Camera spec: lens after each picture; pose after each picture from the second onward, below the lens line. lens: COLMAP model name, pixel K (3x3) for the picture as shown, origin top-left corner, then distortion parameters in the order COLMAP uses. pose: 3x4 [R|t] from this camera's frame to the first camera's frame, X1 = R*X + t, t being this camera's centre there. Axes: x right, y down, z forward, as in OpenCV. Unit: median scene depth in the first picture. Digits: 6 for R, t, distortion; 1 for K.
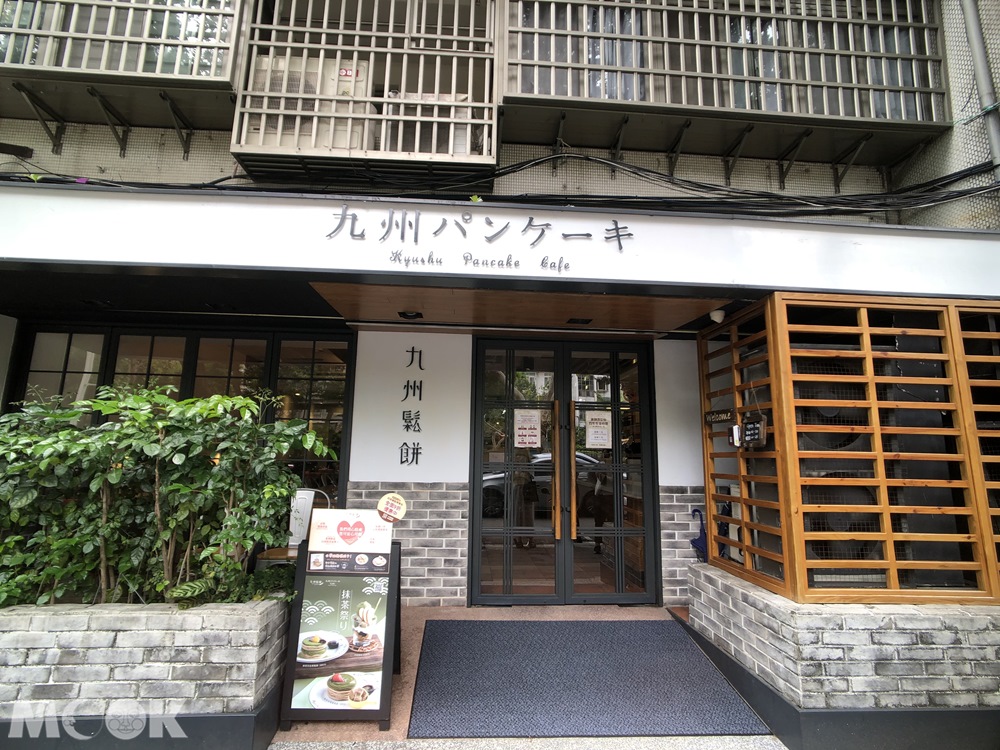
lens RADIAL K [[518.1, 0, 496.4], [0, 518.1, 369.6], [0, 0, 1]] dist [-0.026481, 0.000874]
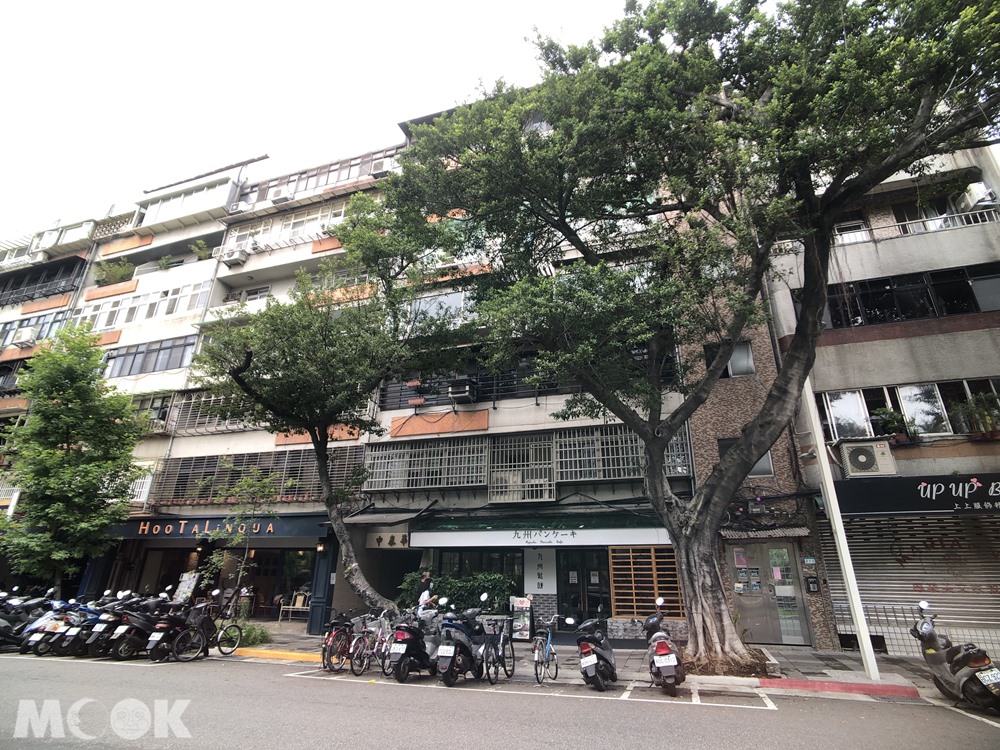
lens RADIAL K [[518.1, 0, 496.4], [0, 518.1, 369.6], [0, 0, 1]] dist [-0.026481, 0.000874]
pose [[0.929983, -0.148073, -0.336460, 1.060917], [0.062640, 0.965732, -0.251870, -0.435753], [0.362225, 0.213159, 0.907390, -2.893893]]
